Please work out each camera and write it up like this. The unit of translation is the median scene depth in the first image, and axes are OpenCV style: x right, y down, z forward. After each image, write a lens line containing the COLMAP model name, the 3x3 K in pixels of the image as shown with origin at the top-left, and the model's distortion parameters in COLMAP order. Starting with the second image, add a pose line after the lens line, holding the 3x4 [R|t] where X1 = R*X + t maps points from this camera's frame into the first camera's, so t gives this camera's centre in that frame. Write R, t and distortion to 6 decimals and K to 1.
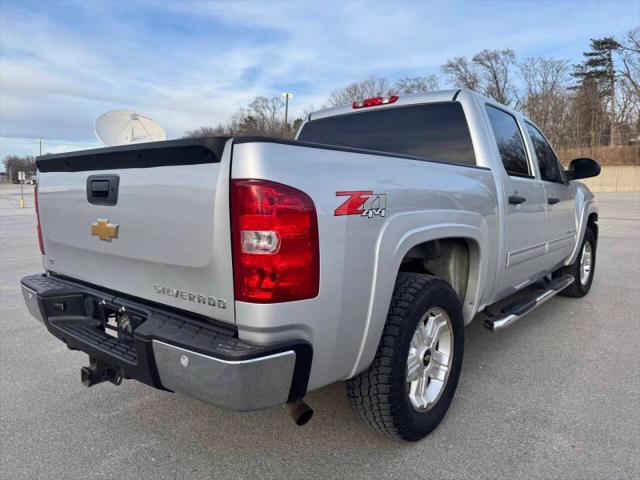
lens RADIAL K [[462.1, 0, 320.0], [0, 462.1, 240.0], [0, 0, 1]] dist [0.039831, -0.052494]
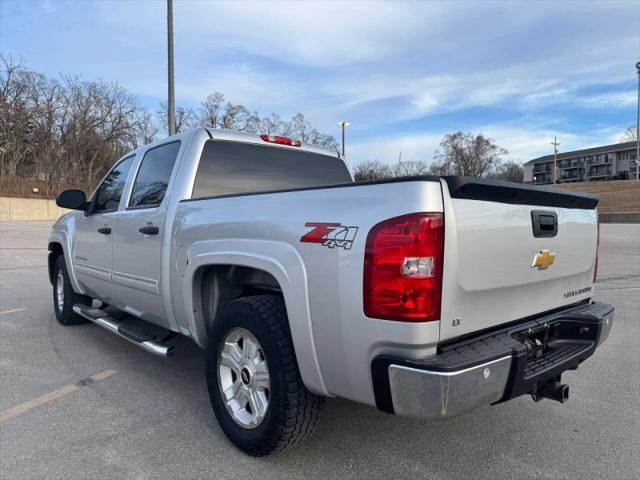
lens RADIAL K [[462.1, 0, 320.0], [0, 462.1, 240.0], [0, 0, 1]] dist [0.039831, -0.052494]
pose [[0.135164, -0.036466, 0.990152, -0.518694], [0.096232, 0.995081, 0.023511, -0.046558], [-0.986139, 0.092106, 0.138009, 0.433261]]
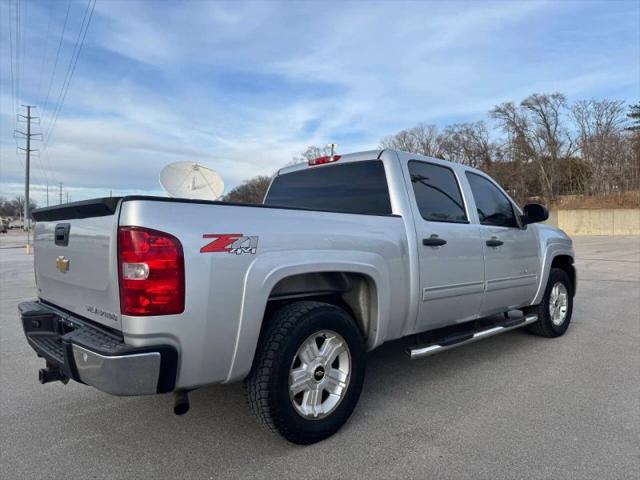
lens RADIAL K [[462.1, 0, 320.0], [0, 462.1, 240.0], [0, 0, 1]] dist [0.039831, -0.052494]
pose [[0.992591, -0.003456, -0.121453, 0.136024], [-0.008249, 0.995373, -0.095735, 0.009708], [0.121222, 0.096028, 0.987970, -0.074163]]
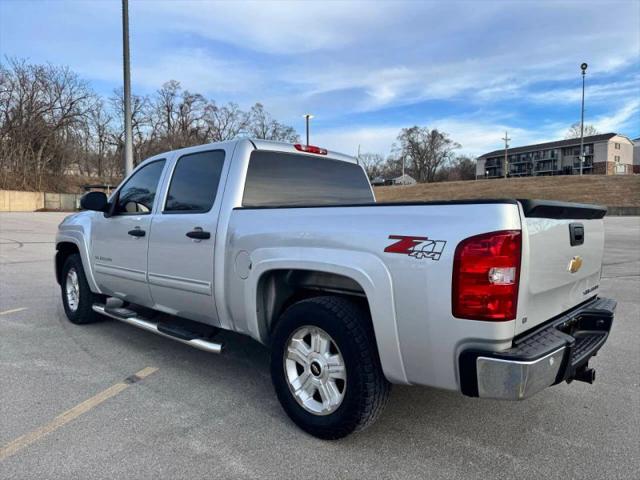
lens RADIAL K [[459.8, 0, 320.0], [0, 459.8, 240.0], [0, 0, 1]] dist [0.077648, -0.108781]
pose [[0.039980, -0.056311, 0.997612, -0.573033], [0.094693, 0.994131, 0.052320, -0.072699], [-0.994703, 0.092375, 0.045078, 0.524209]]
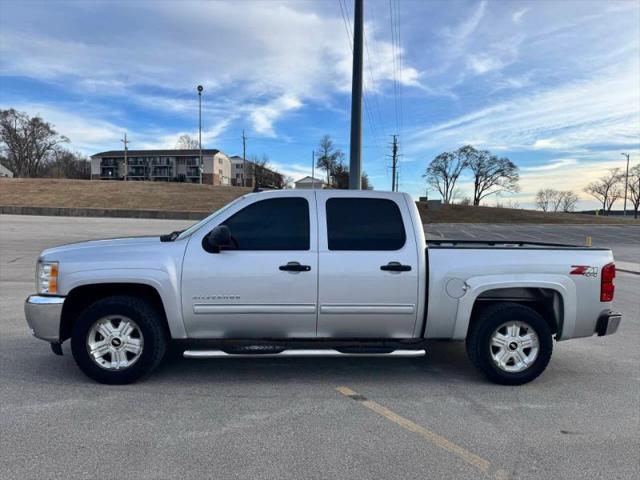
lens RADIAL K [[462.1, 0, 320.0], [0, 462.1, 240.0], [0, 0, 1]] dist [0.039831, -0.052494]
pose [[-0.722342, -0.050419, 0.689696, -0.421920], [0.041537, 0.992375, 0.116048, -0.192213], [-0.690288, 0.112474, -0.714739, 1.271540]]
